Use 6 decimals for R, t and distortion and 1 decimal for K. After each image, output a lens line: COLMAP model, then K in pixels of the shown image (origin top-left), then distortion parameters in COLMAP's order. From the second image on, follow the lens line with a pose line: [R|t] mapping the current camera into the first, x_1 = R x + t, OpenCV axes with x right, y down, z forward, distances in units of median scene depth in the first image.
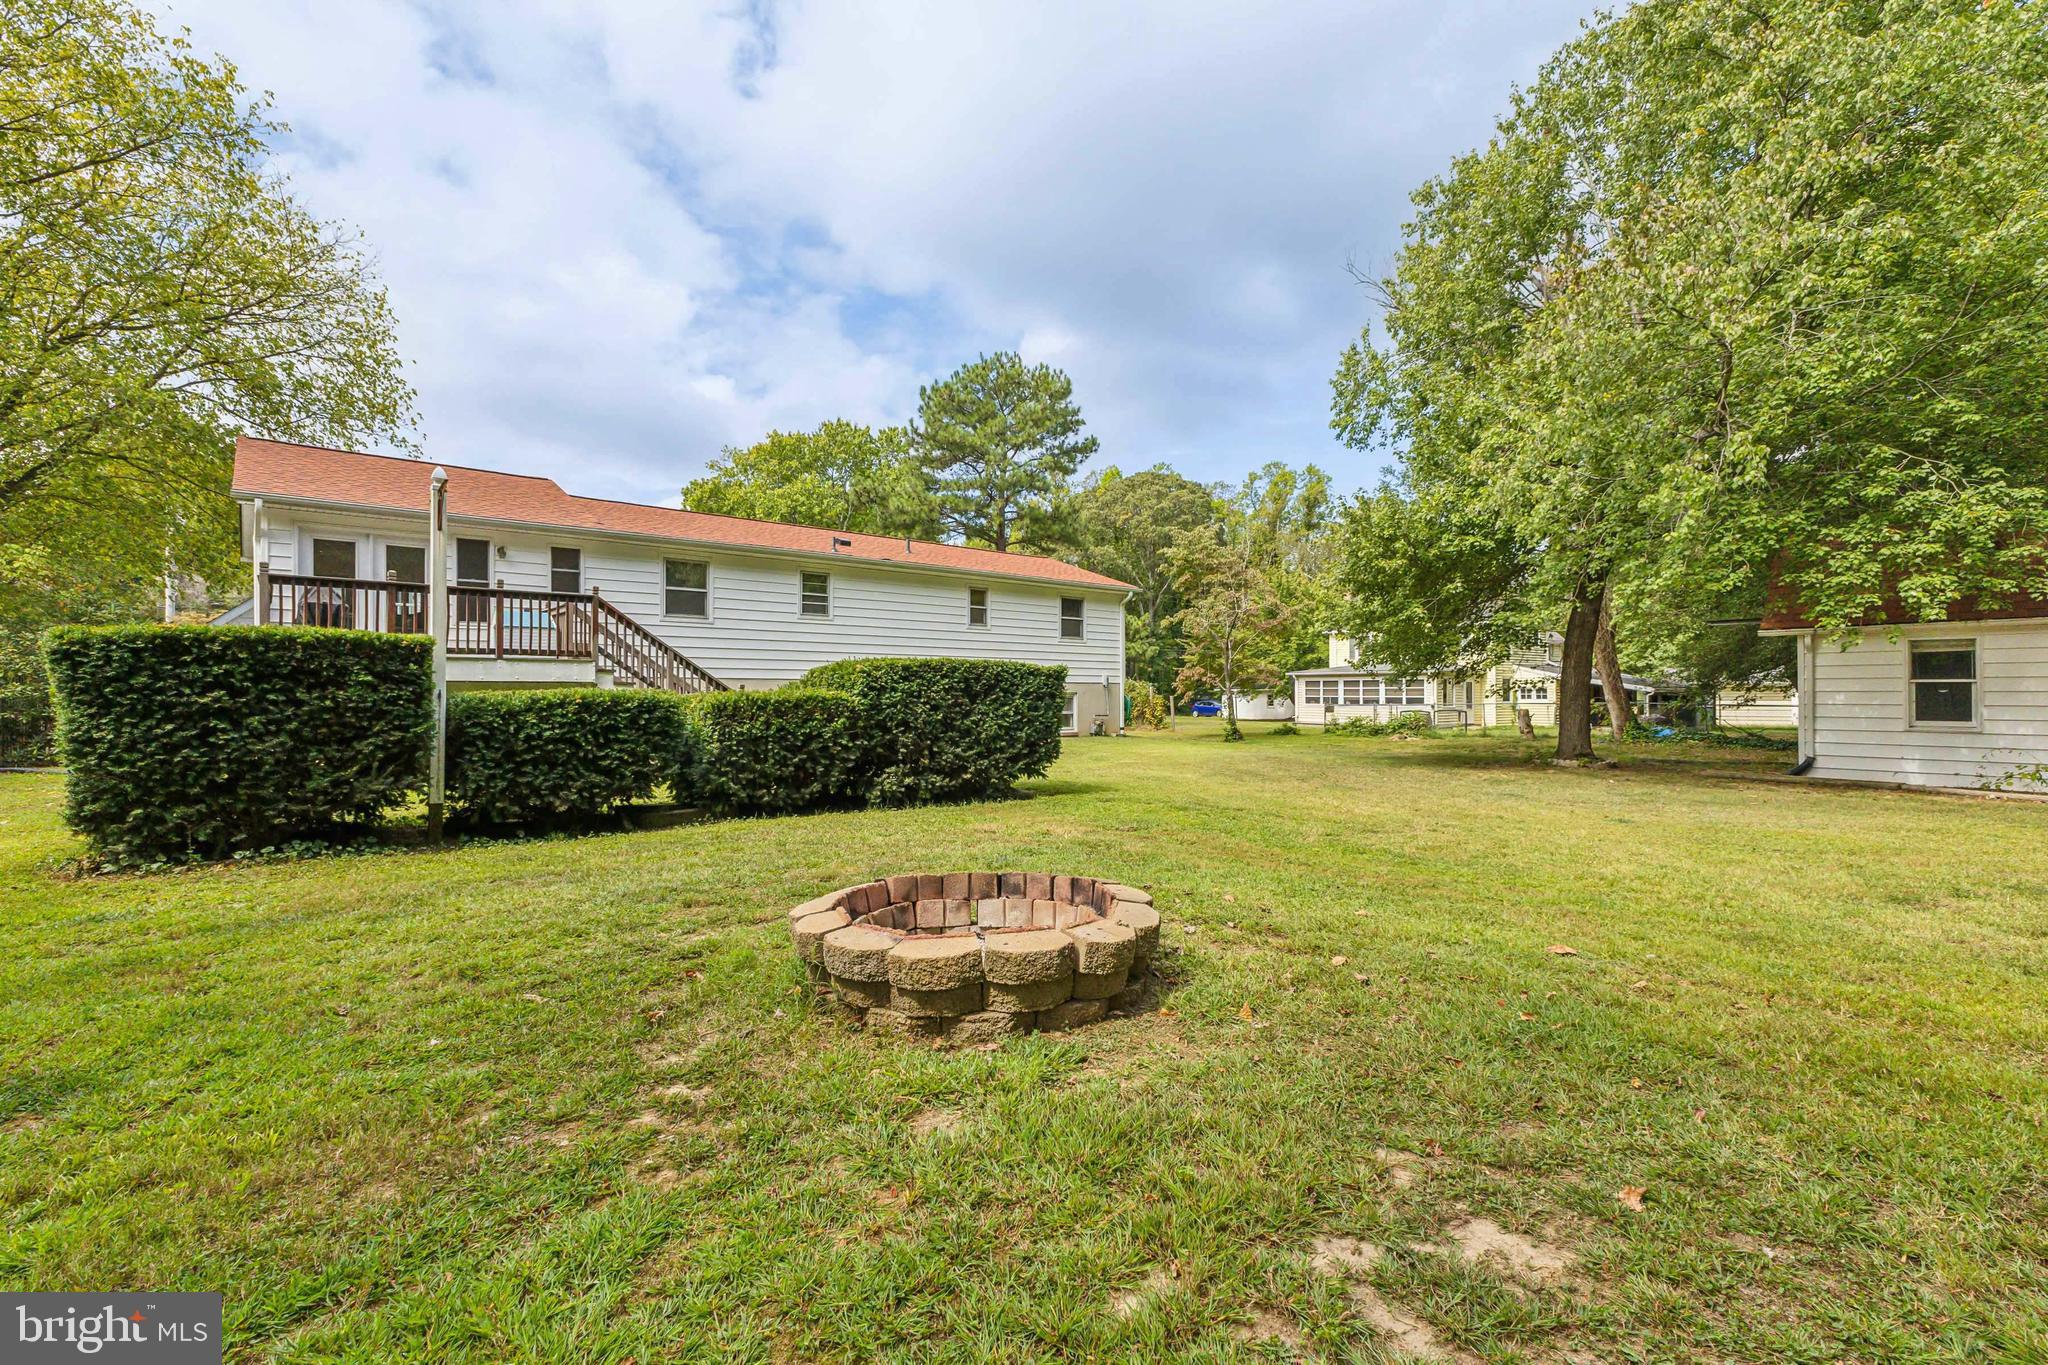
lens RADIAL K [[881.4, 0, 1029.3], [0, 881.4, 681.3], [0, 0, 1]] dist [0.011608, -0.000066]
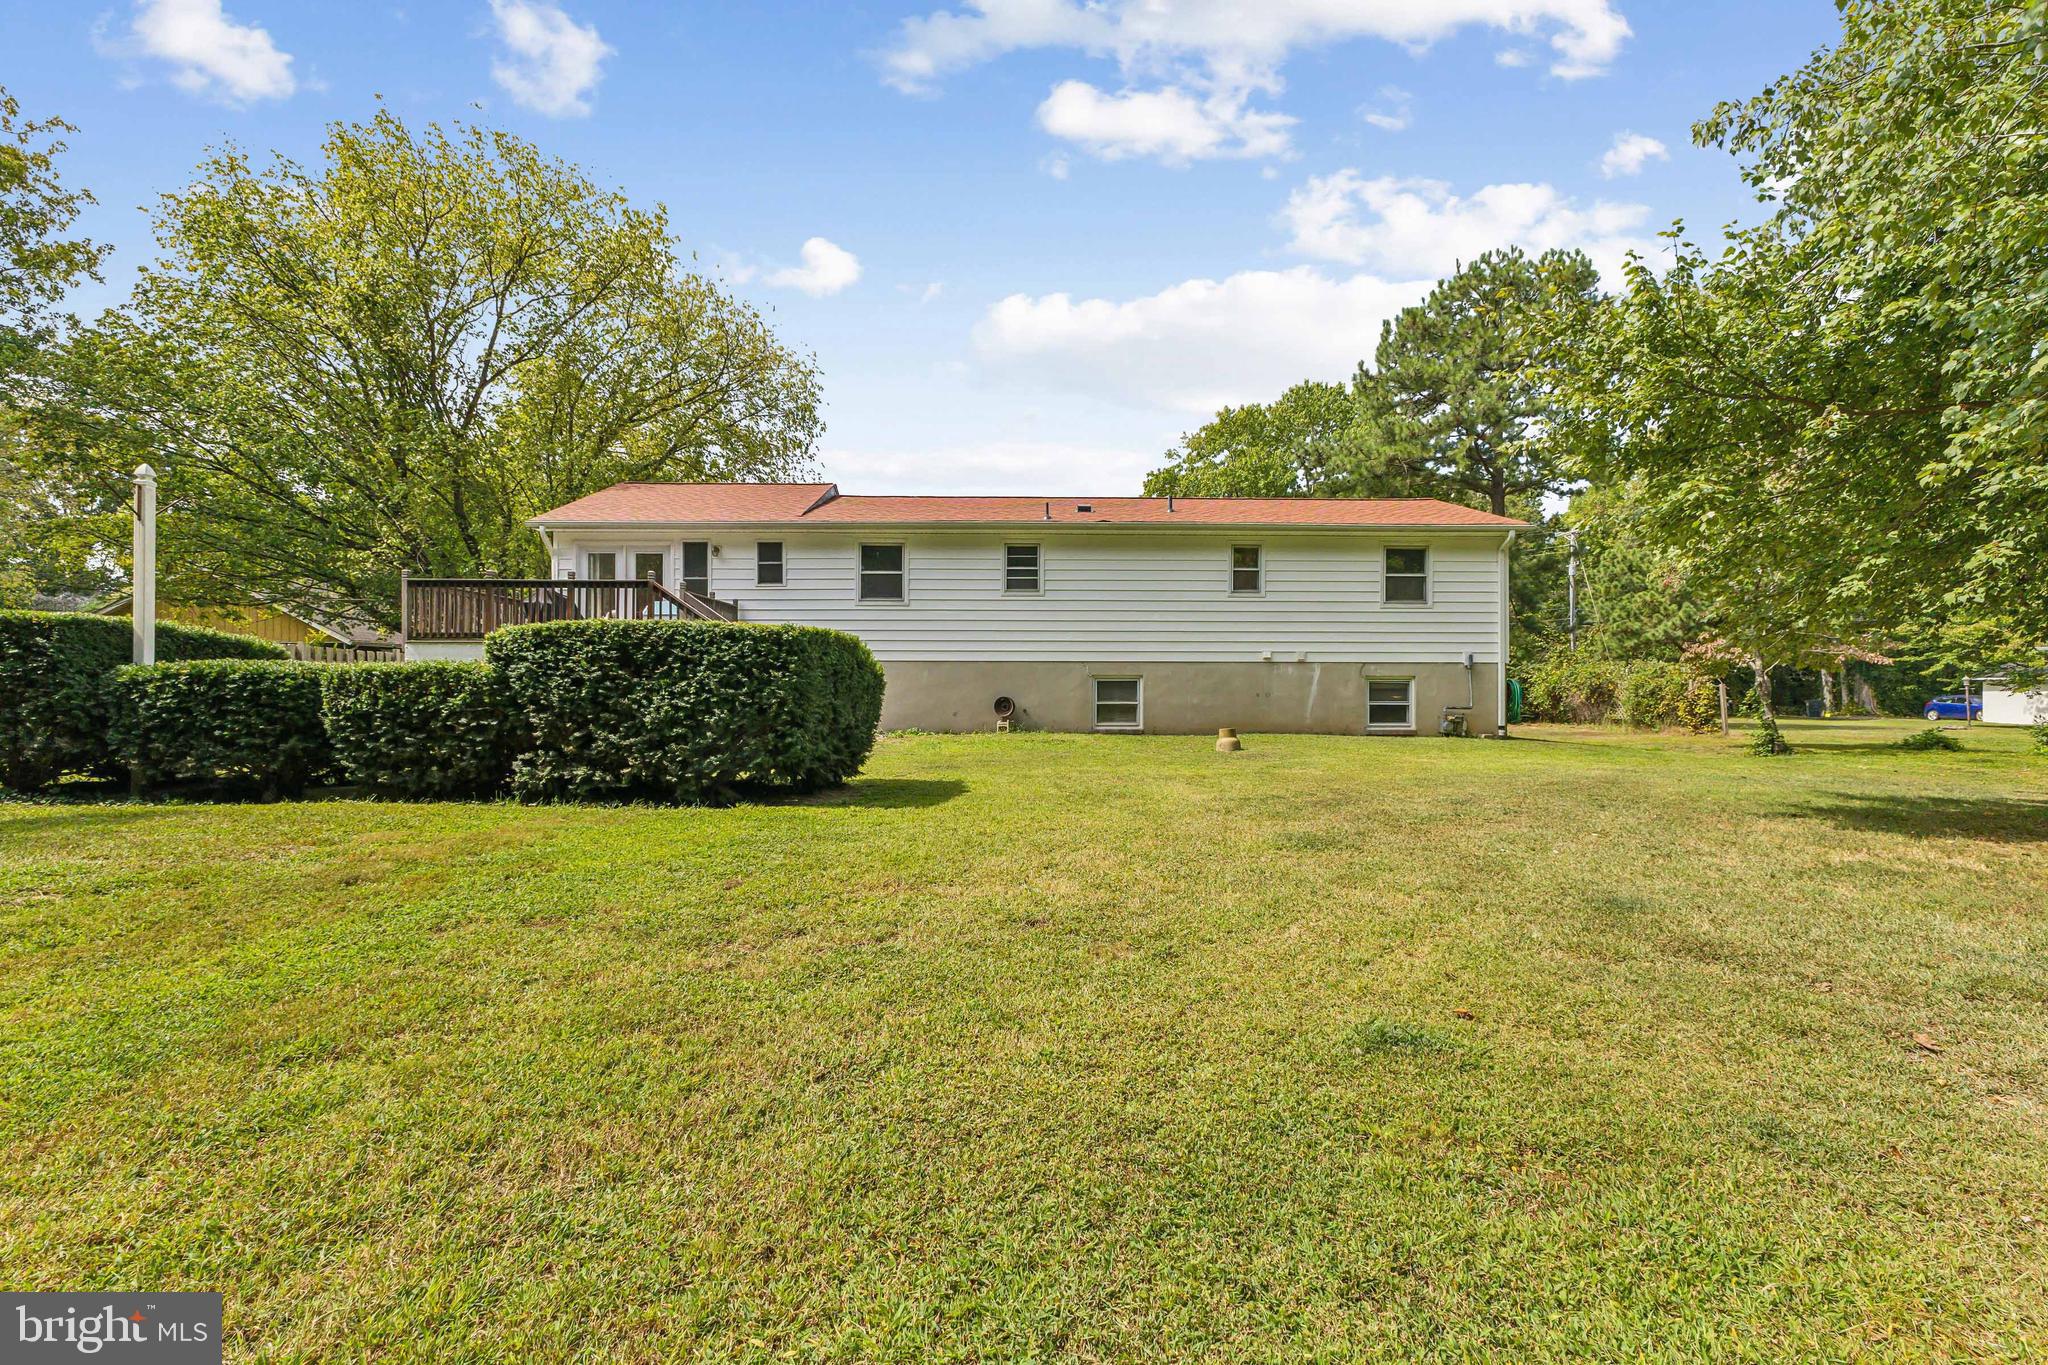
lens RADIAL K [[881.4, 0, 1023.2], [0, 881.4, 685.0], [0, 0, 1]] dist [0.011608, -0.000066]
pose [[0.789696, 0.000159, -0.613498, 0.576311], [0.008125, 0.999910, 0.010717, 0.022416], [0.613444, -0.013447, 0.789624, 0.505396]]
